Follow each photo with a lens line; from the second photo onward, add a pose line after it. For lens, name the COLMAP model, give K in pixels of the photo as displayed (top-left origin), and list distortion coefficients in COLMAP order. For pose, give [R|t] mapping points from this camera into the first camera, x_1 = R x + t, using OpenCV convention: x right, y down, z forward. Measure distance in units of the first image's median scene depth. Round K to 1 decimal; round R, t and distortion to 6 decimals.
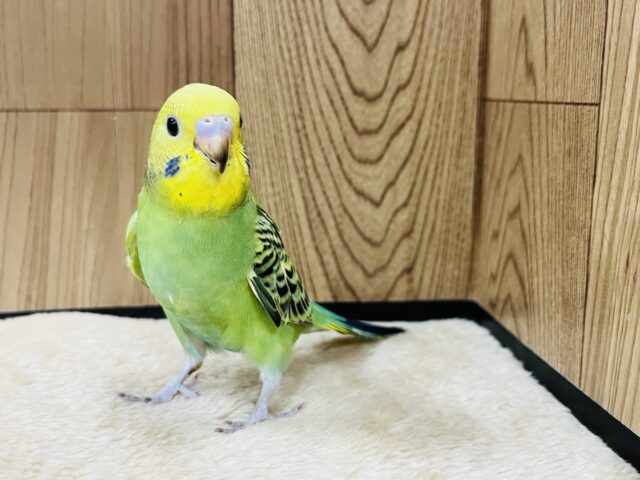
lens RADIAL K [[668.9, 0, 294.0], [0, 668.9, 241.7], [0, 0, 1]] dist [-0.001174, -0.041198]
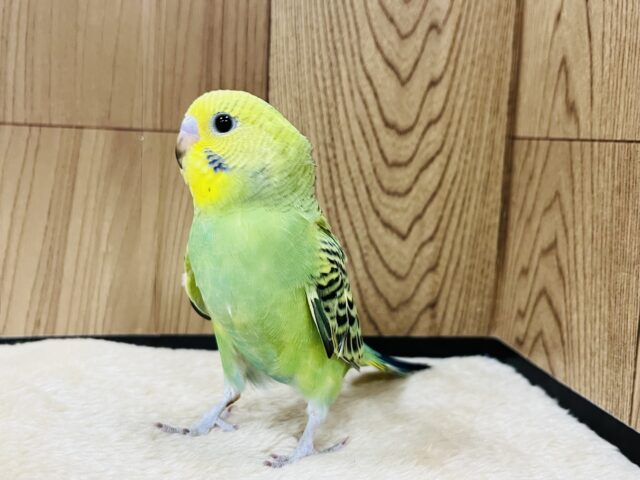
lens RADIAL K [[668.9, 0, 294.0], [0, 668.9, 241.7], [0, 0, 1]] dist [-0.001174, -0.041198]
pose [[0.996558, 0.036470, 0.074452, -0.116835], [-0.031647, 0.997386, -0.064962, 0.020986], [-0.076626, 0.062382, 0.995106, 0.027494]]
